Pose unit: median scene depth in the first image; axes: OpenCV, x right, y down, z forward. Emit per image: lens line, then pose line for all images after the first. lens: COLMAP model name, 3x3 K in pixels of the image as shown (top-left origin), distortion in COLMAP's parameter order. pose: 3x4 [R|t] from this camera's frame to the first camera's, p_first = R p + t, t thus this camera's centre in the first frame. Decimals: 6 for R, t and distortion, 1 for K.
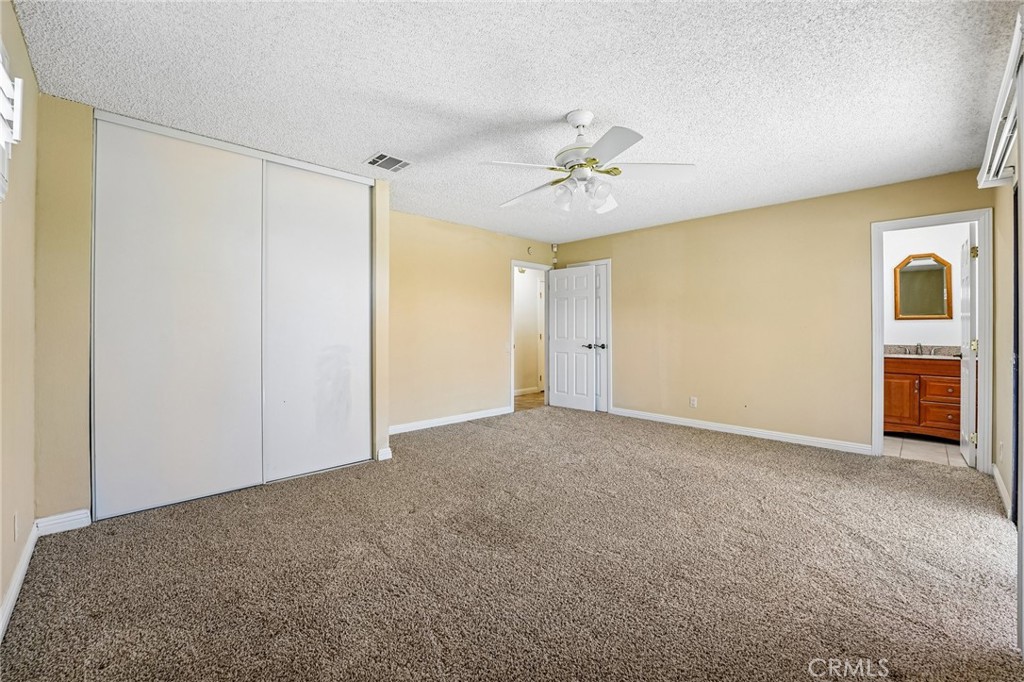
lens RADIAL K [[421.5, 0, 511.5], [0, 421.5, 332.8], [0, 0, 1]] dist [-0.023225, 0.001031]
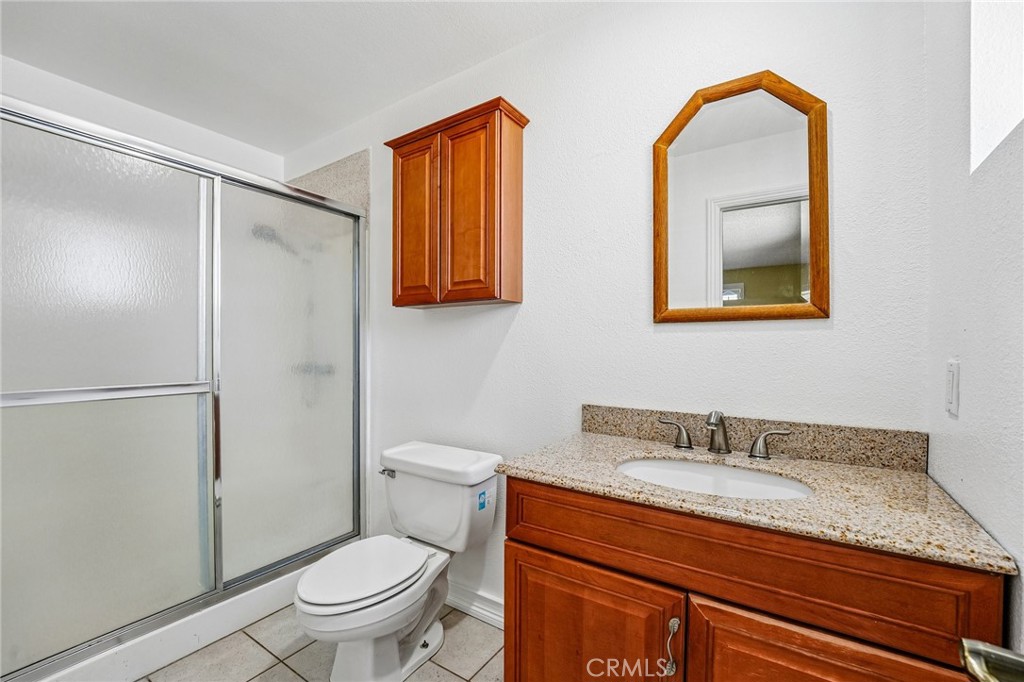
lens RADIAL K [[421.5, 0, 514.3], [0, 421.5, 347.7], [0, 0, 1]] dist [-0.023225, 0.001031]
pose [[0.979853, 0.005965, 0.199632, 0.821923], [-0.007239, 0.999958, 0.005653, -0.015143], [-0.199590, -0.006985, 0.979855, 0.777013]]
